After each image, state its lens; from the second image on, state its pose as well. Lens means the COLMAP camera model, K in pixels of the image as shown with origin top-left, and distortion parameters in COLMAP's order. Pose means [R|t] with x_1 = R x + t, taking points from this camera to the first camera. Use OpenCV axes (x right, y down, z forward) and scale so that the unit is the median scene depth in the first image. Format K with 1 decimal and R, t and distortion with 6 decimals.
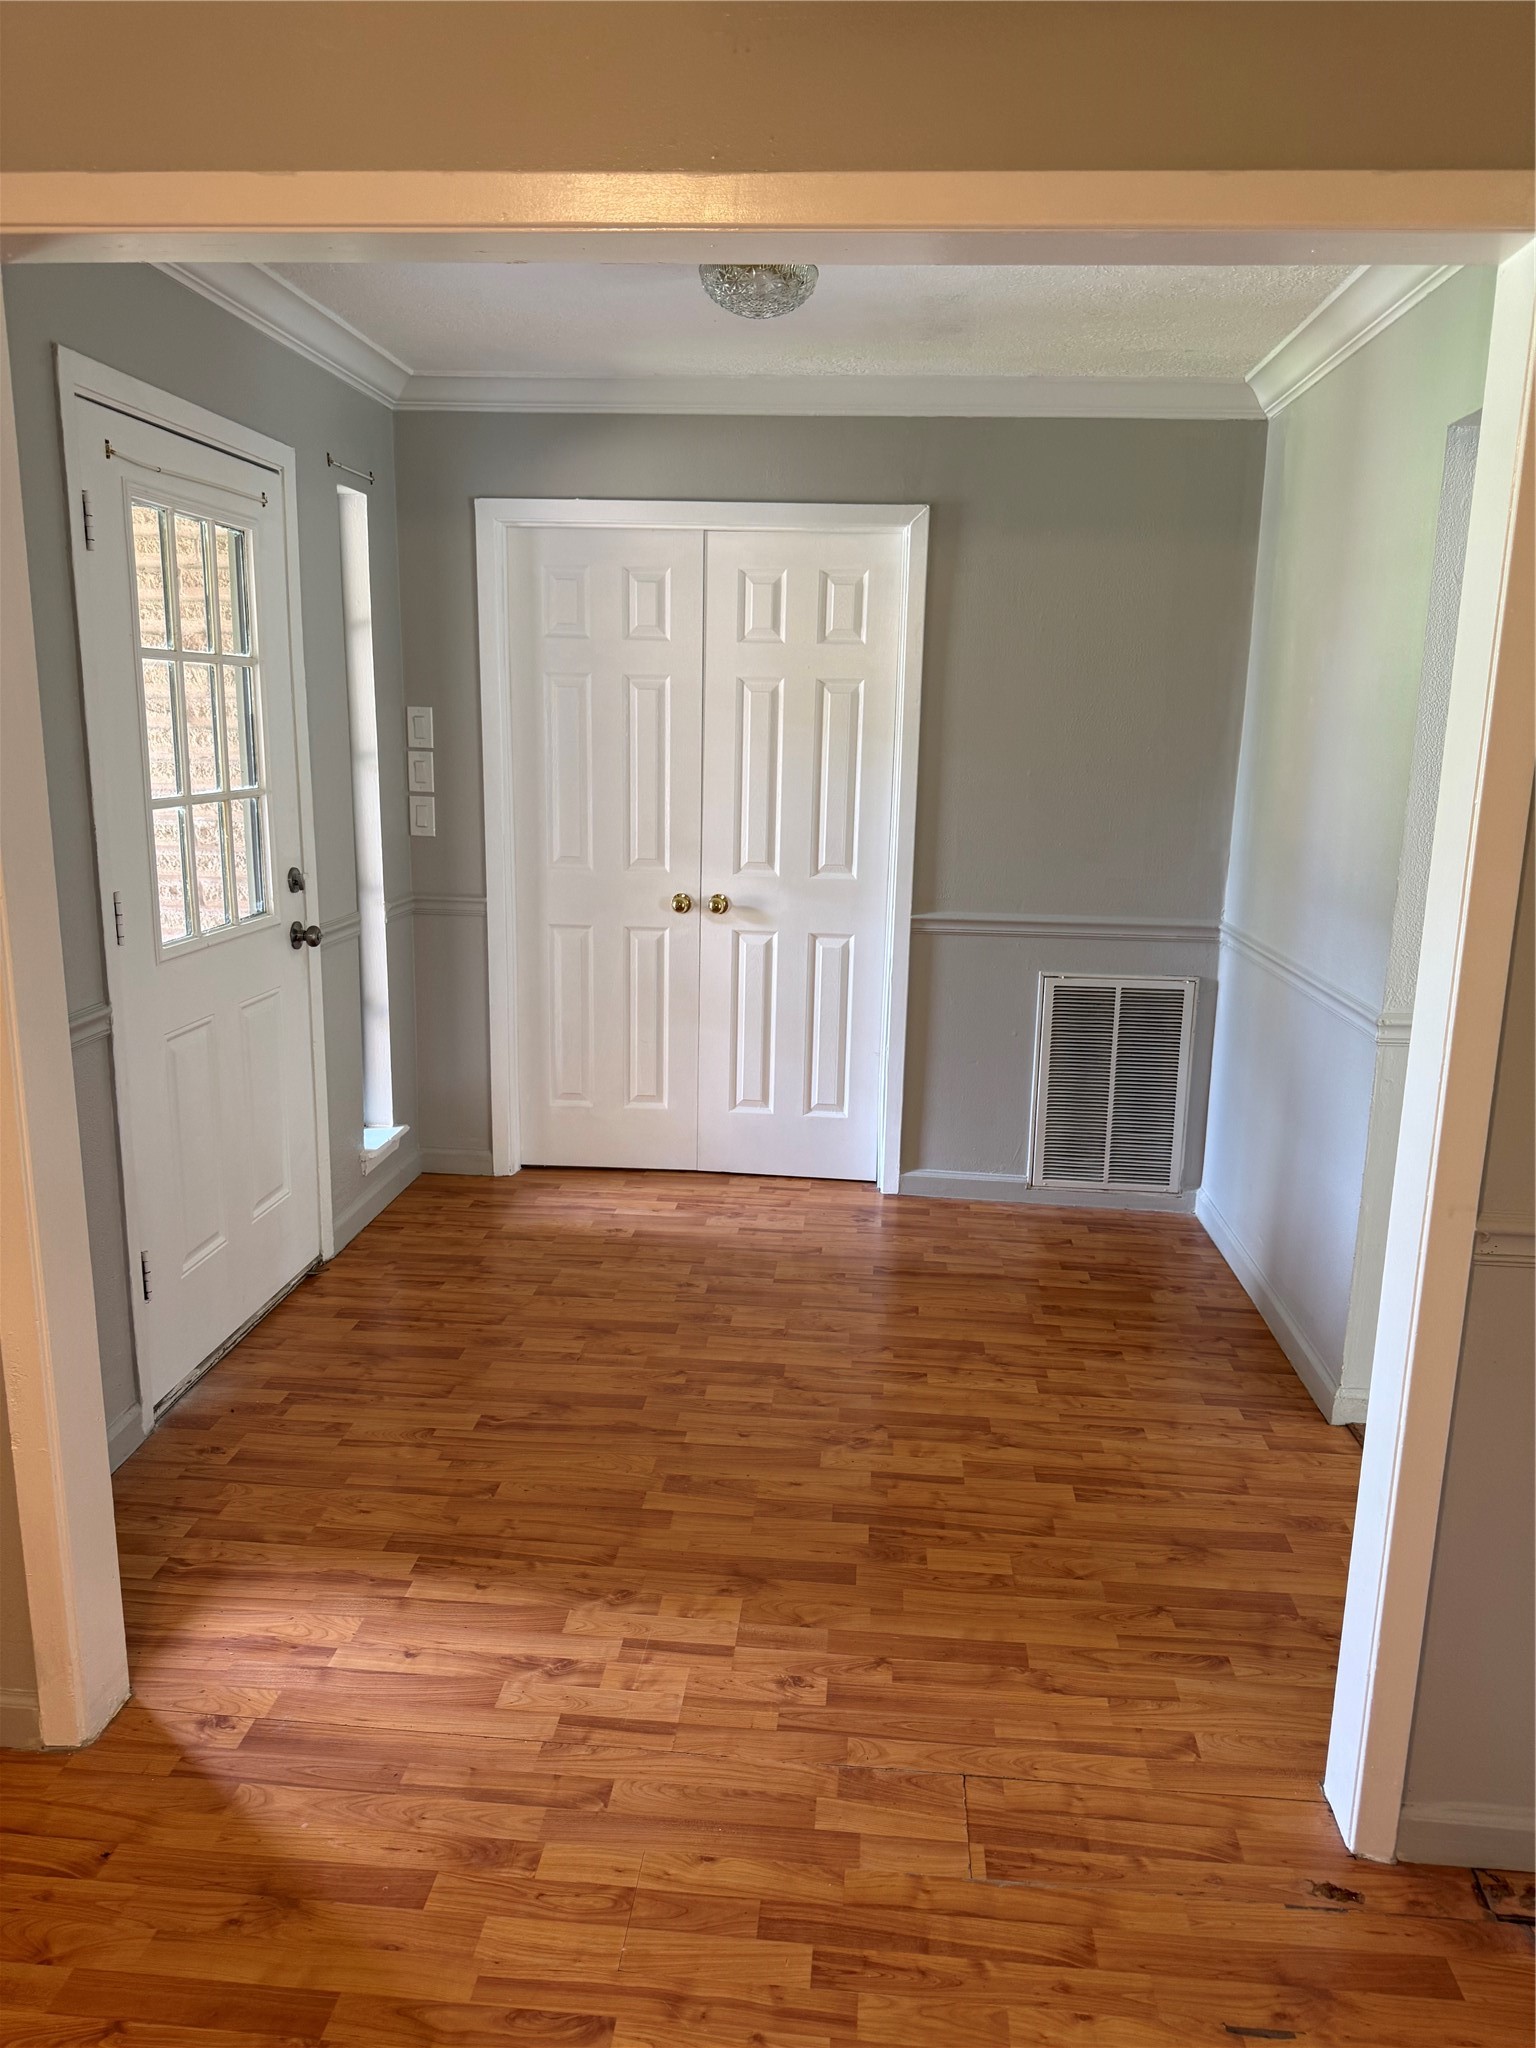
lens RADIAL K [[1469.0, 0, 768.4], [0, 1469.0, 1026.0], [0, 0, 1]] dist [0.002110, -0.005023]
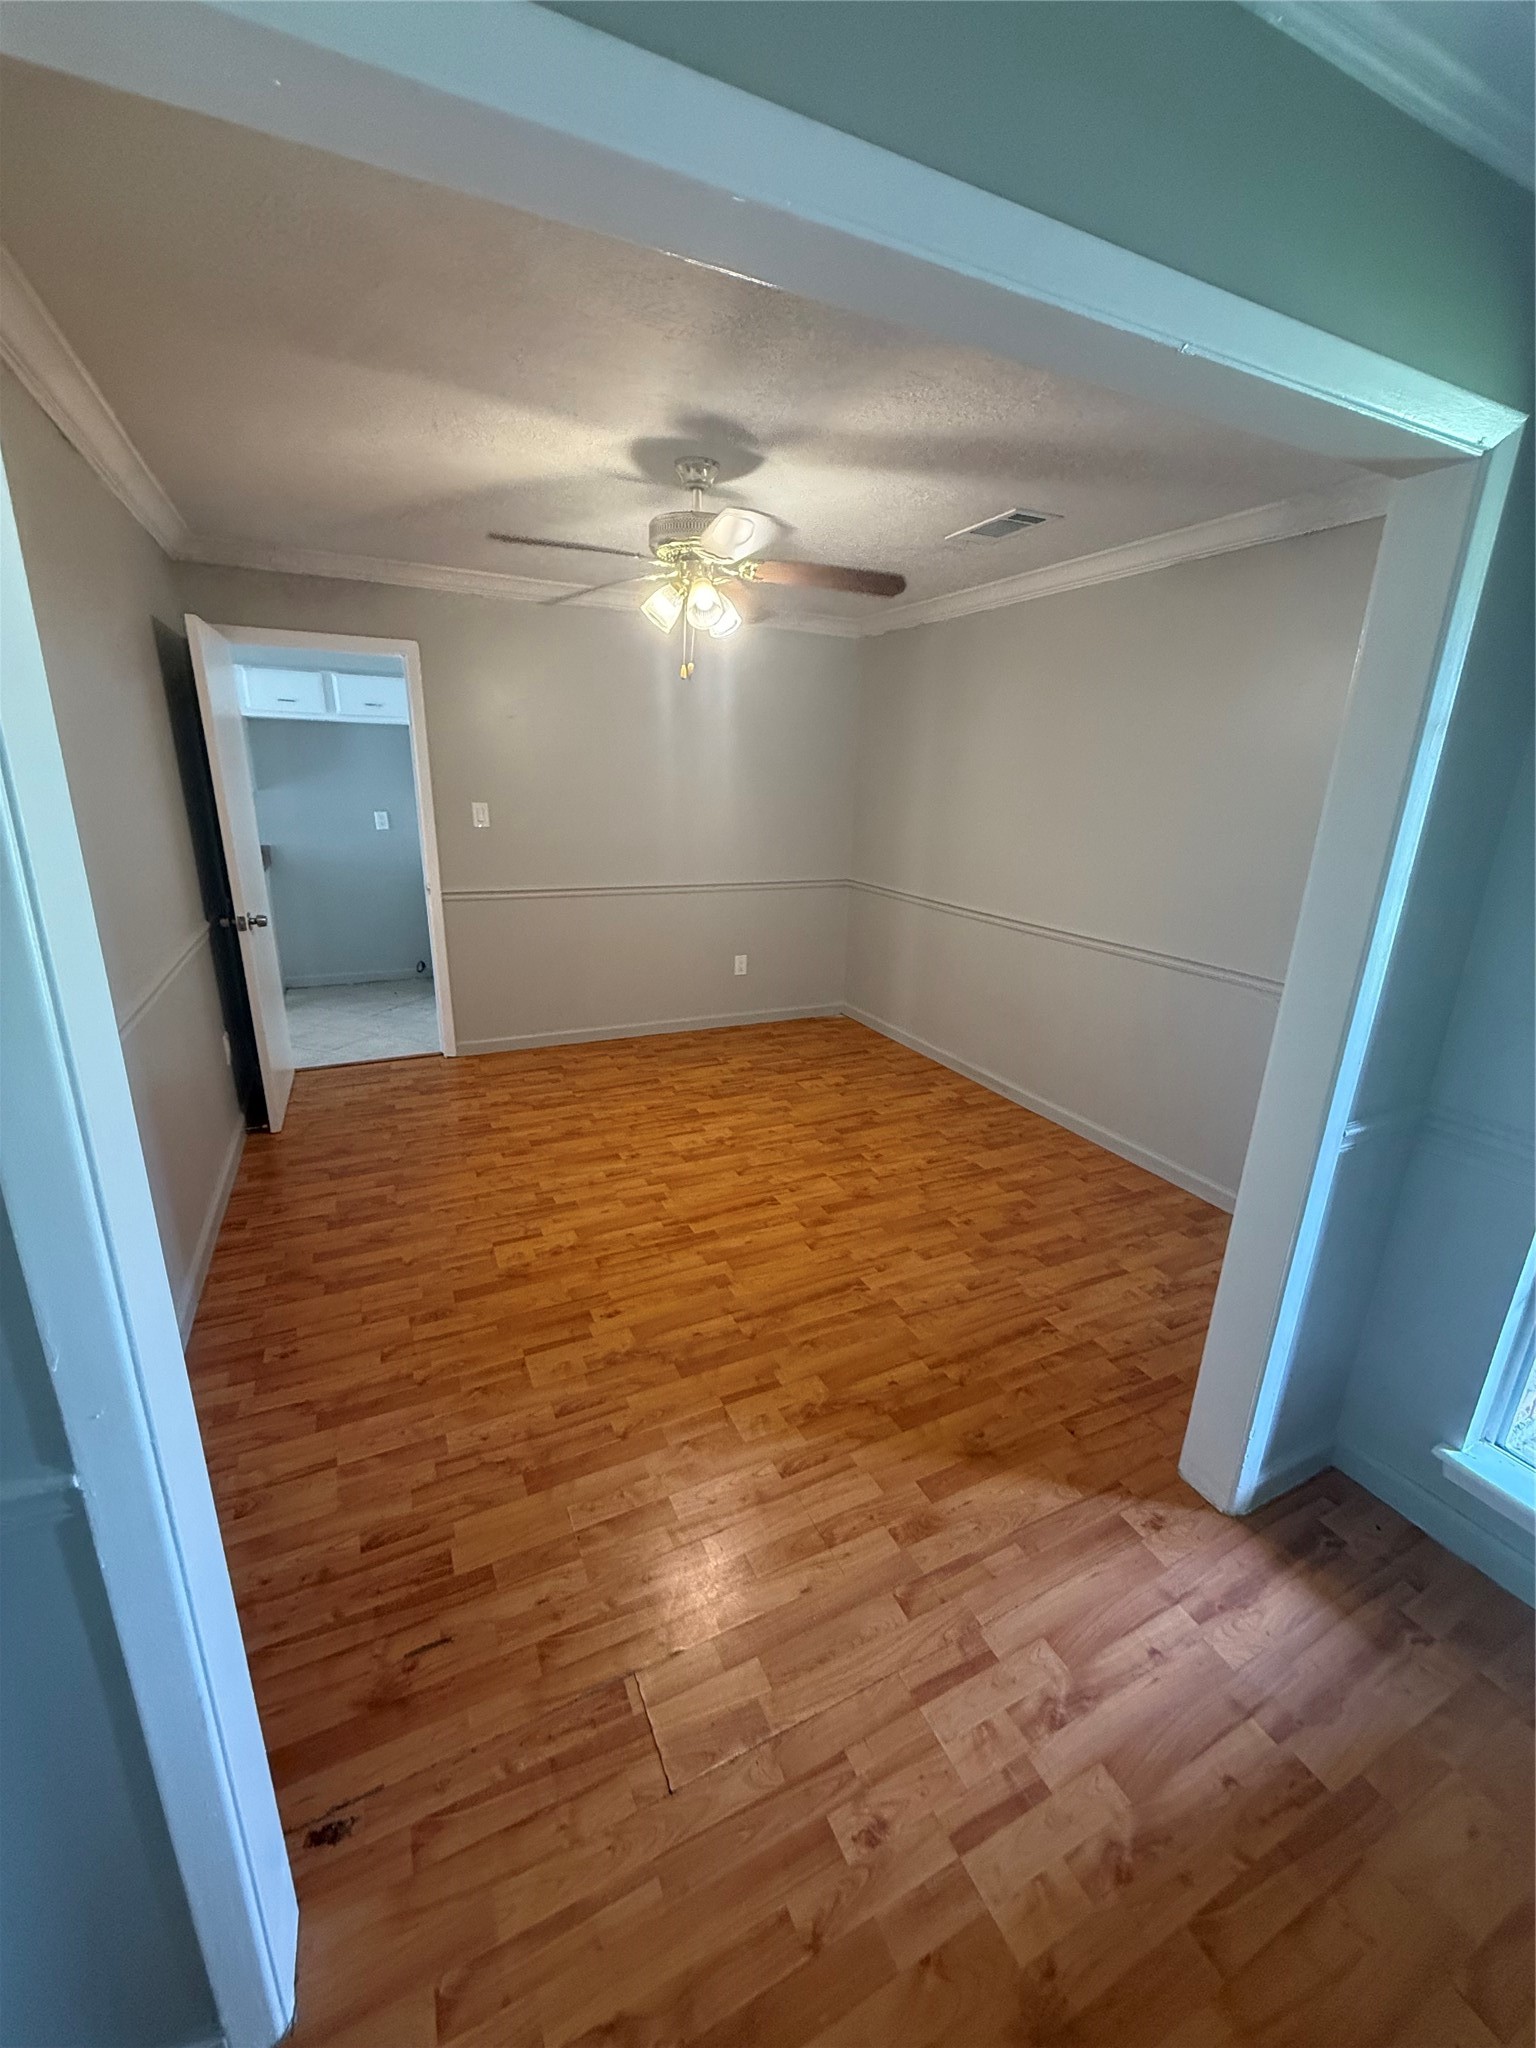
lens RADIAL K [[816.3, 0, 768.4], [0, 816.3, 1023.4], [0, 0, 1]] dist [-0.001350, -0.000065]
pose [[-0.859594, 0.102109, -0.500671, 0.295103], [-0.155657, 0.880934, 0.446907, -0.252447], [0.486691, 0.462092, -0.741352, 1.144128]]
